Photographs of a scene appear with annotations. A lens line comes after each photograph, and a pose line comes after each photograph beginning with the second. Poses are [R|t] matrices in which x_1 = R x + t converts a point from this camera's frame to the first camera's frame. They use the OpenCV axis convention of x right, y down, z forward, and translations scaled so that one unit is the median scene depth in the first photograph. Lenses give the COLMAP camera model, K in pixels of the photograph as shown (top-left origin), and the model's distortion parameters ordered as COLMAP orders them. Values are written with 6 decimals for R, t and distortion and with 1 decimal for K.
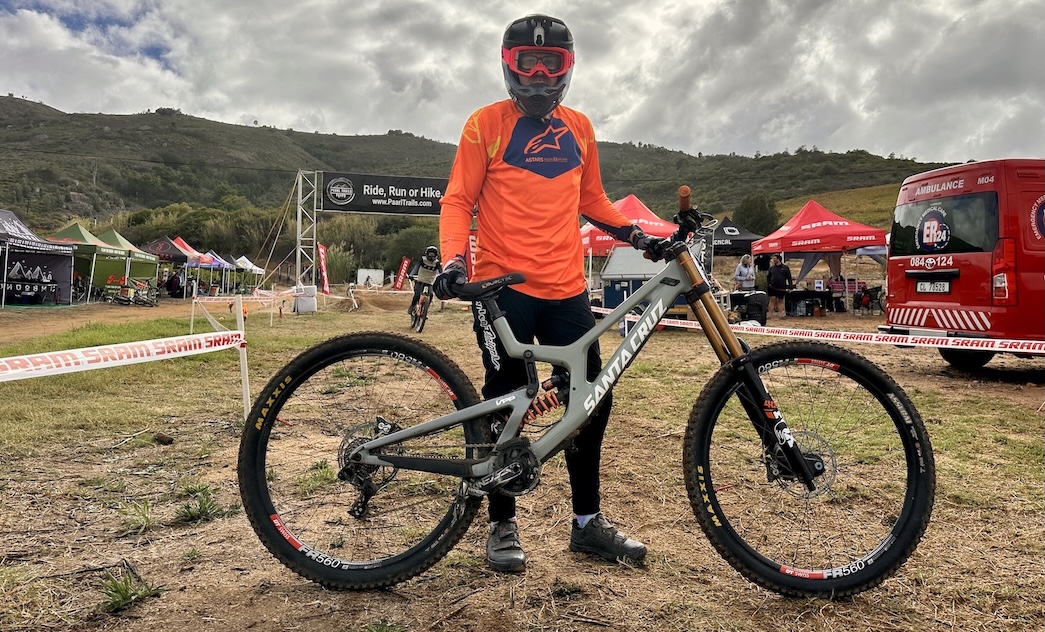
lens RADIAL K [[830.5, 0, 557.1], [0, 830.5, 257.4], [0, 0, 1]] dist [0.100621, -0.160941]
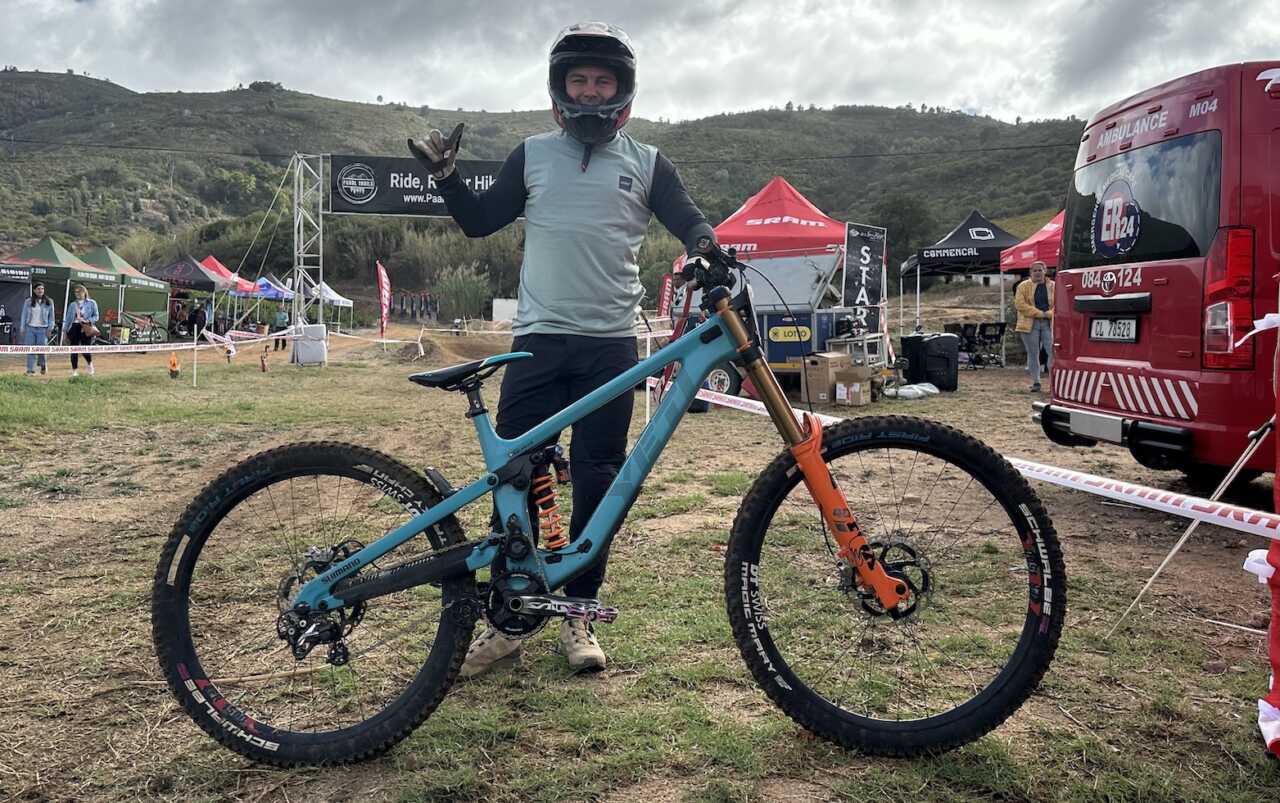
lens RADIAL K [[1146.5, 0, 645.9], [0, 1146.5, 329.1], [0, 0, 1]] dist [0.182014, -0.362594]
pose [[0.984481, -0.002195, -0.175478, 0.104313], [0.009506, 0.999121, 0.040835, 0.001400], [0.175235, -0.041869, 0.983636, 0.093339]]
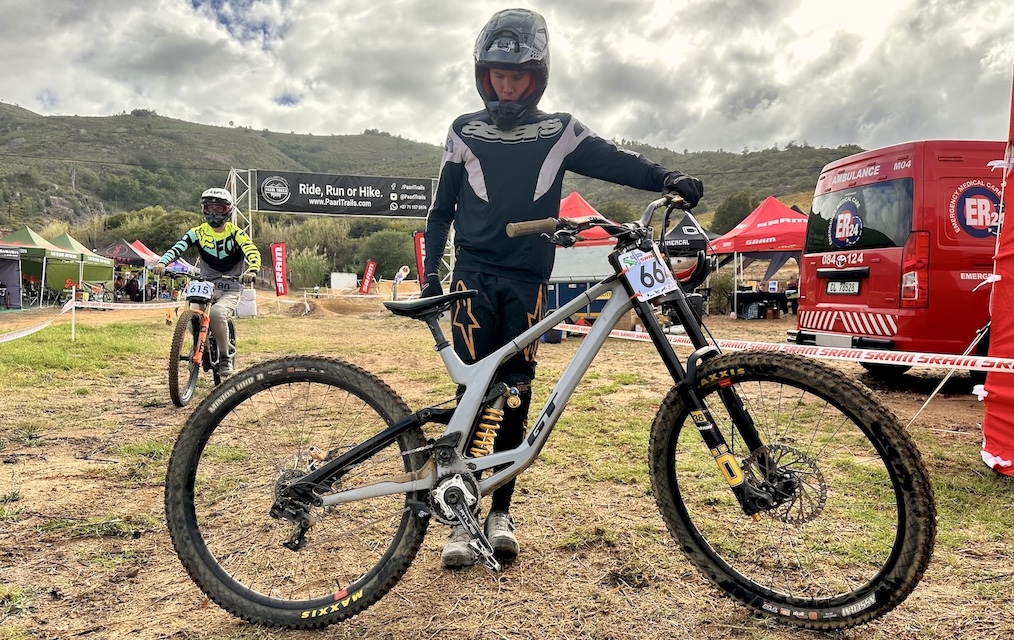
lens RADIAL K [[820.3, 0, 522.3], [0, 820.3, 353.5], [0, 0, 1]] dist [0.102404, -0.157425]
pose [[0.999184, -0.001439, -0.040375, 0.049260], [0.005959, 0.993686, 0.112037, 0.001338], [0.039958, -0.112186, 0.992884, 0.033395]]
